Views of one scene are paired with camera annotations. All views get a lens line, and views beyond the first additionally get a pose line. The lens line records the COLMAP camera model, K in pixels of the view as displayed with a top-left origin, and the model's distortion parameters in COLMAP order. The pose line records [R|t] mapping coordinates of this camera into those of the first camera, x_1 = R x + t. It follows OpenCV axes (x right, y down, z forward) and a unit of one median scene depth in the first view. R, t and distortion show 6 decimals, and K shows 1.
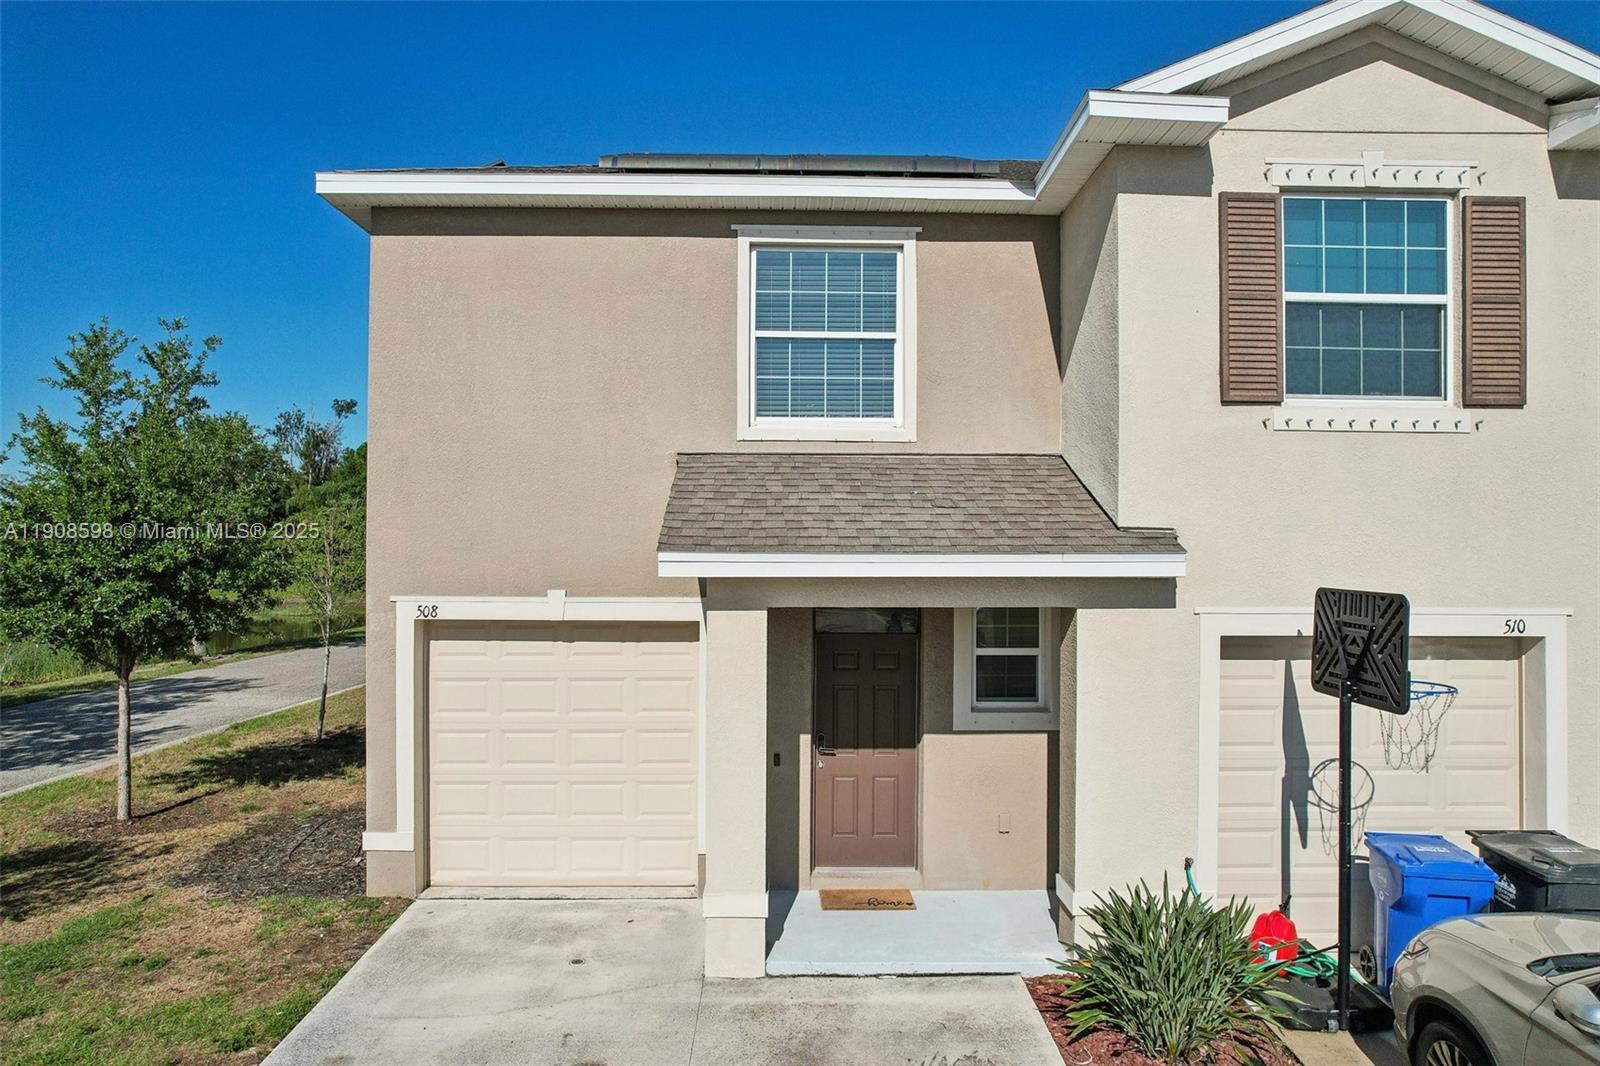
lens RADIAL K [[1005.7, 0, 812.5], [0, 1005.7, 544.7], [0, 0, 1]] dist [-0.033848, 0.020613]
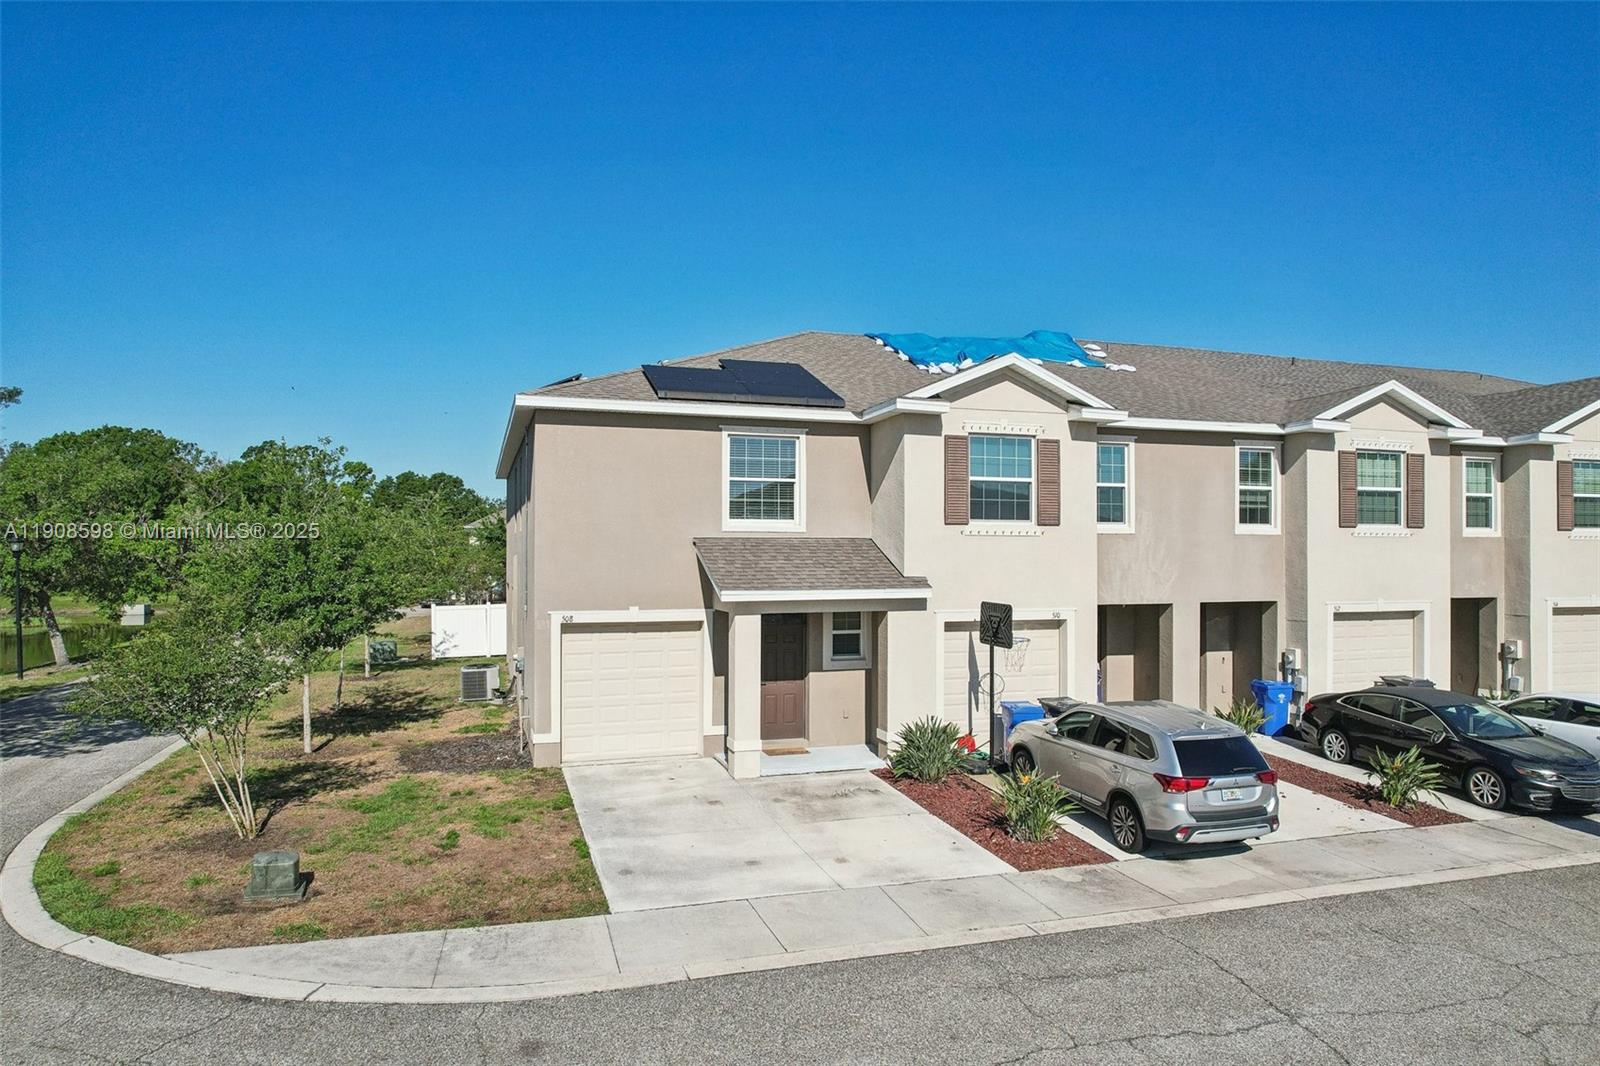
lens RADIAL K [[1005.7, 0, 797.7], [0, 1005.7, 540.5], [0, 0, 1]] dist [-0.033848, 0.020613]
pose [[0.959700, 0.001017, 0.281025, -0.584952], [-0.000577, 0.999998, -0.001648, -0.096342], [-0.281027, 0.001419, 0.959699, -1.167049]]
